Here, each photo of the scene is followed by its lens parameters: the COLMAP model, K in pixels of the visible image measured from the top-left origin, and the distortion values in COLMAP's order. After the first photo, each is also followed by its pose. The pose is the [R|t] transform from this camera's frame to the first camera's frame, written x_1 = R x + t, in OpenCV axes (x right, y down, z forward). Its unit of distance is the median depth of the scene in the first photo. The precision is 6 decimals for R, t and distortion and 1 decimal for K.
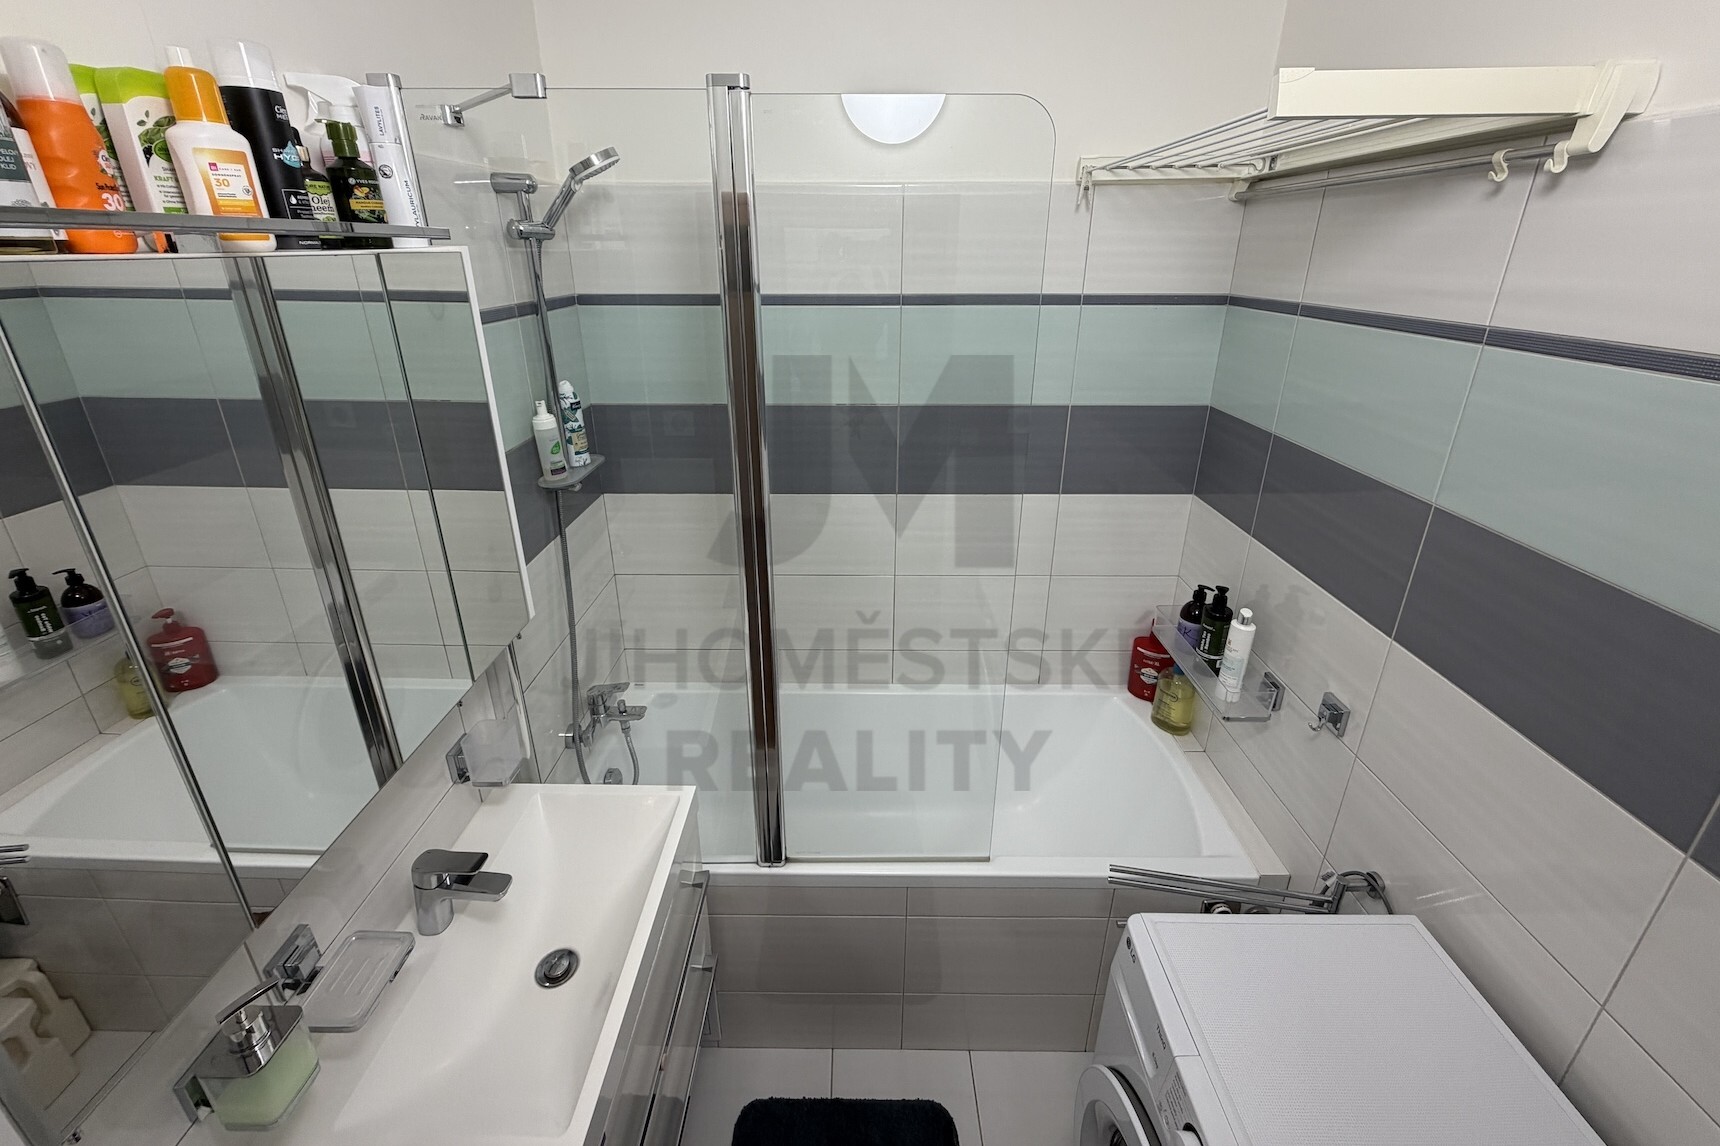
lens RADIAL K [[684.8, 0, 857.0], [0, 684.8, 518.1], [0, 0, 1]] dist [0.001360, 0.000585]
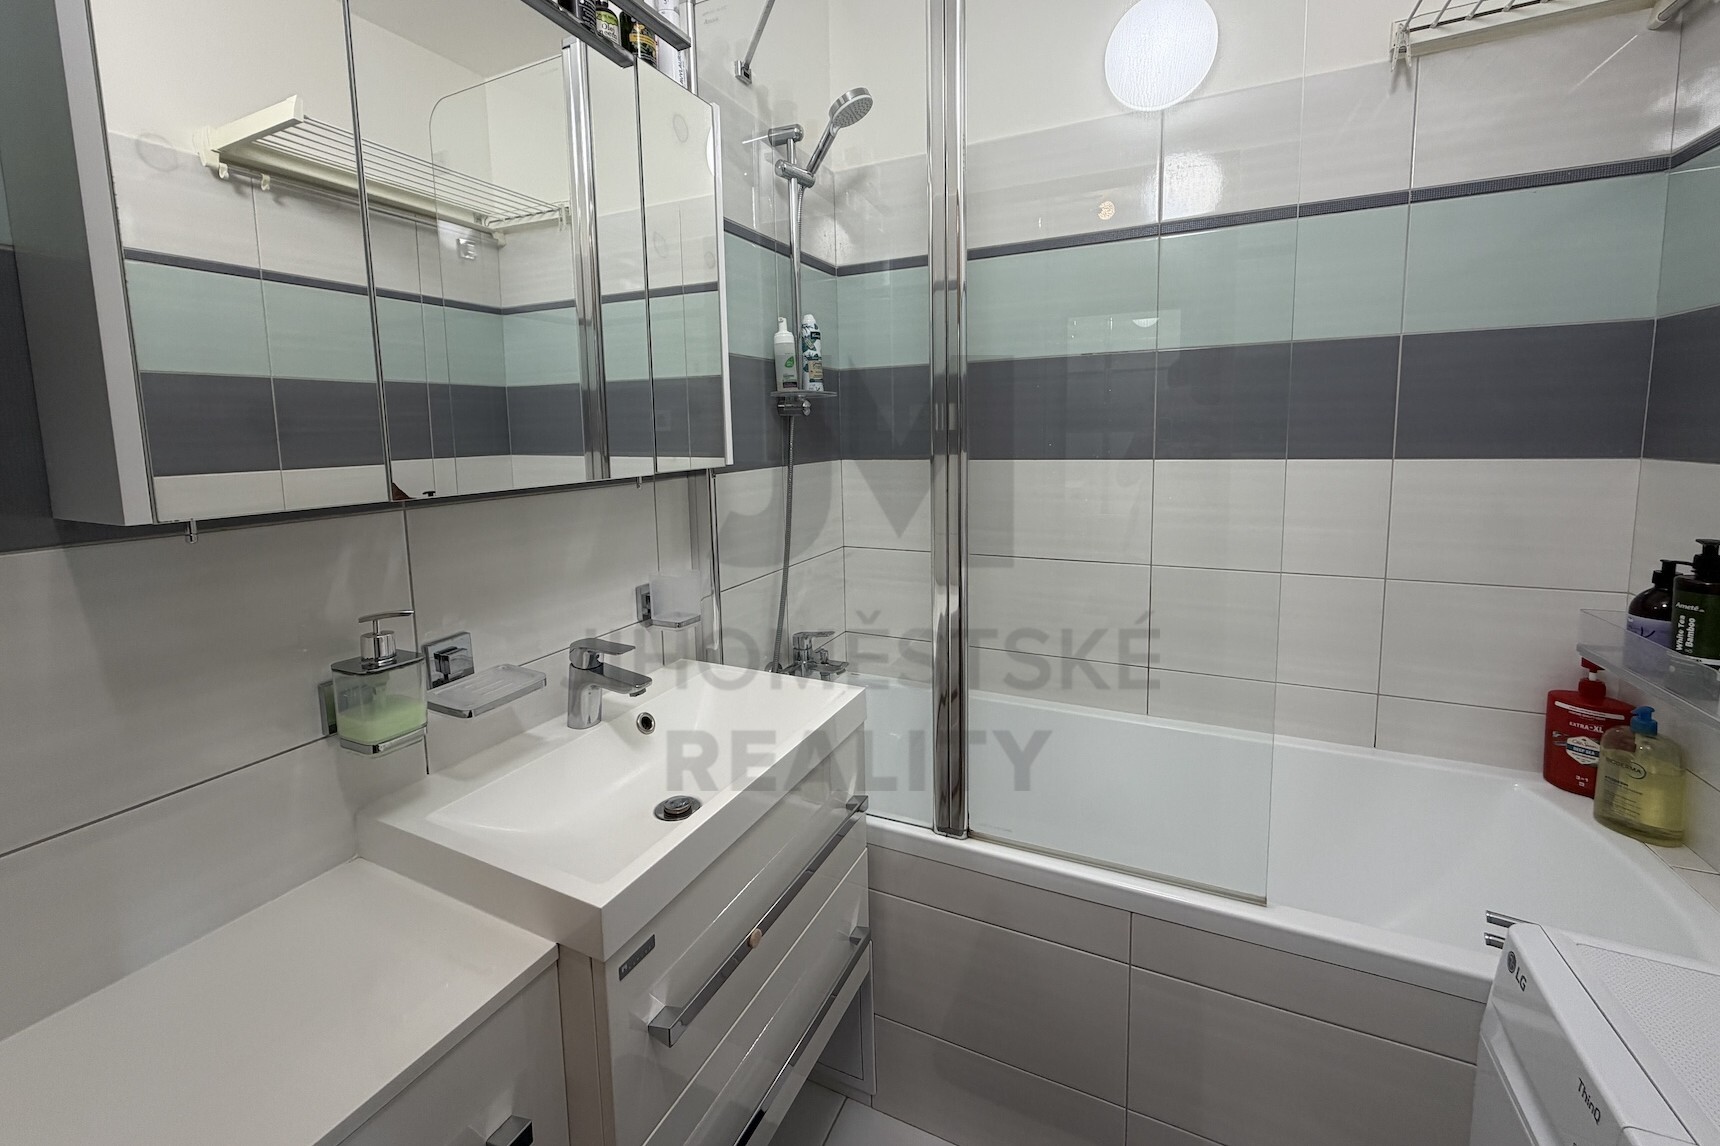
lens RADIAL K [[684.8, 0, 871.0], [0, 684.8, 569.0], [0, 0, 1]] dist [0.001360, 0.000585]
pose [[0.907673, 0.026104, -0.418866, 0.116681], [-0.129314, 0.966899, -0.219963, 0.386053], [0.399259, 0.253819, 0.881004, 0.175473]]
